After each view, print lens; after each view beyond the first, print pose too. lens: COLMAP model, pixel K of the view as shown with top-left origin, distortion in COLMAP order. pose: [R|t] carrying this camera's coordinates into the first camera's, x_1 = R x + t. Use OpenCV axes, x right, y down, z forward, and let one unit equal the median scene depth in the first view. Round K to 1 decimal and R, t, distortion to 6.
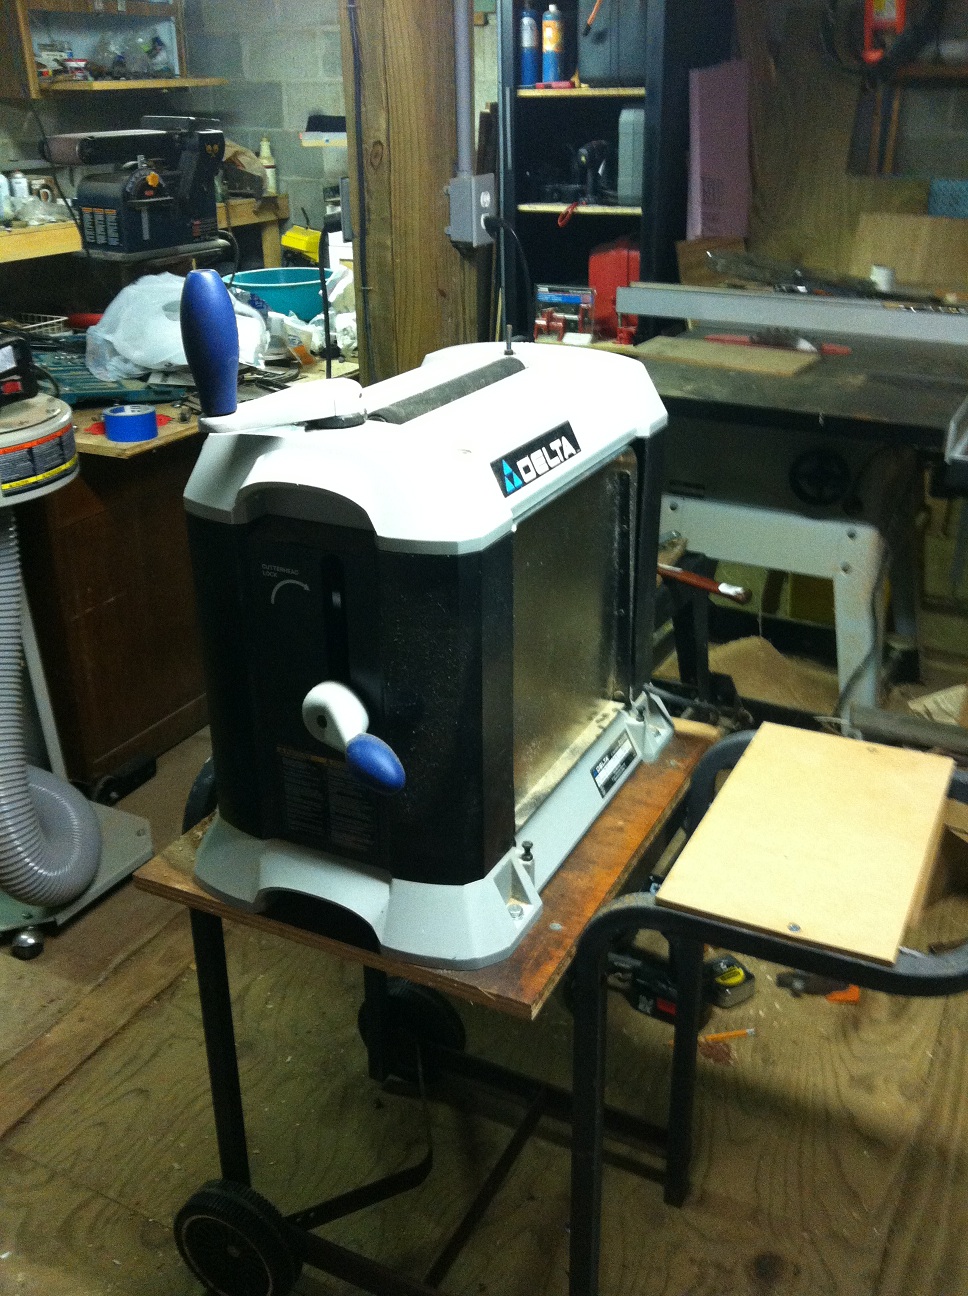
lens RADIAL K [[1226.1, 0, 484.0], [0, 1226.1, 648.0], [0, 0, 1]] dist [0.121072, -0.337696]
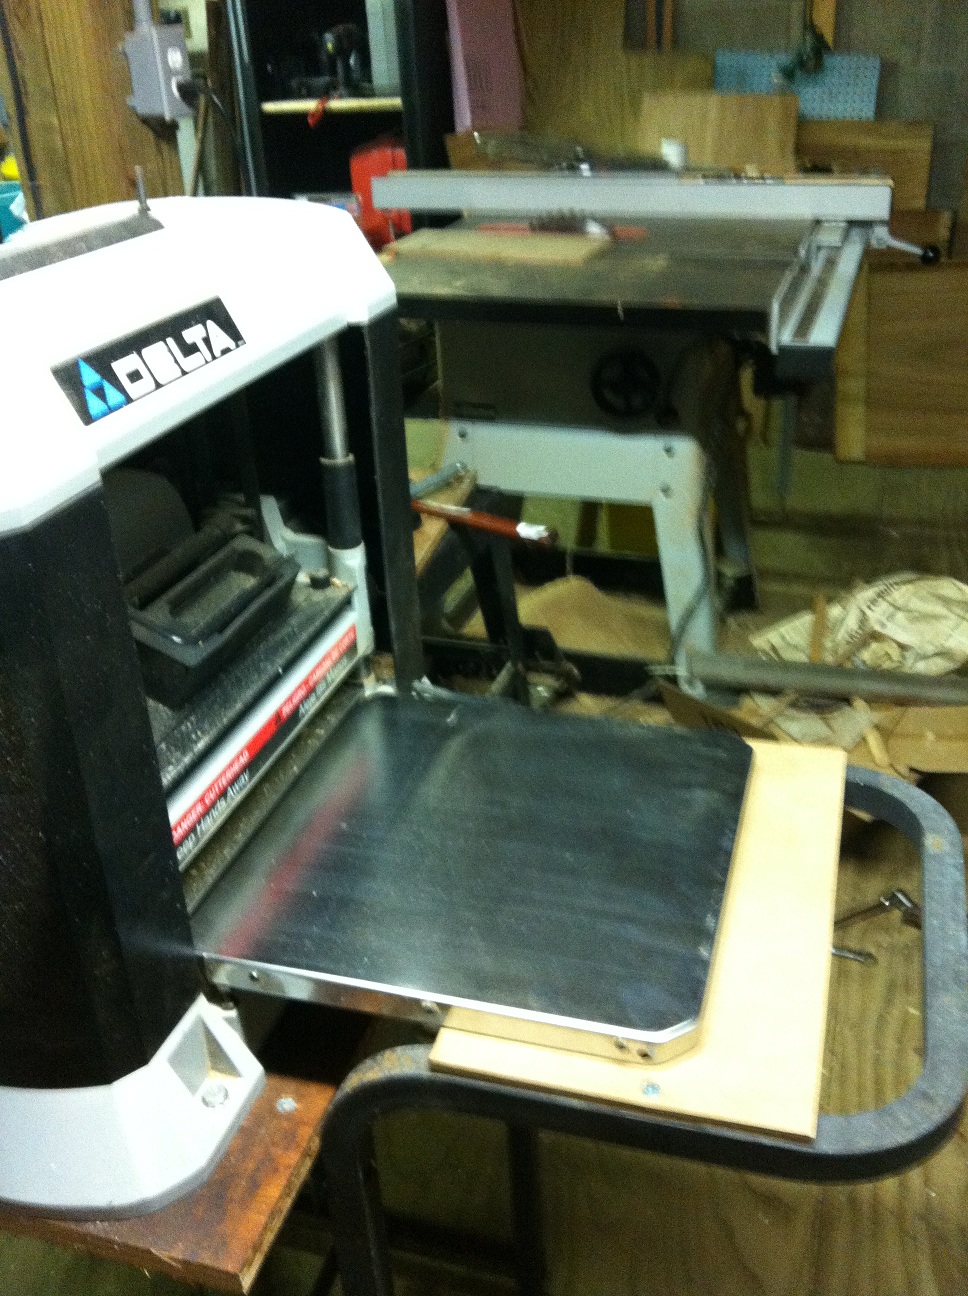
lens RADIAL K [[1226.1, 0, 484.0], [0, 1226.1, 648.0], [0, 0, 1]] dist [0.121072, -0.337696]
pose [[0.985670, -0.107741, 0.129796, 0.050948], [0.101542, 0.993393, 0.053480, -0.015080], [-0.134700, -0.039534, 0.990097, 0.185631]]
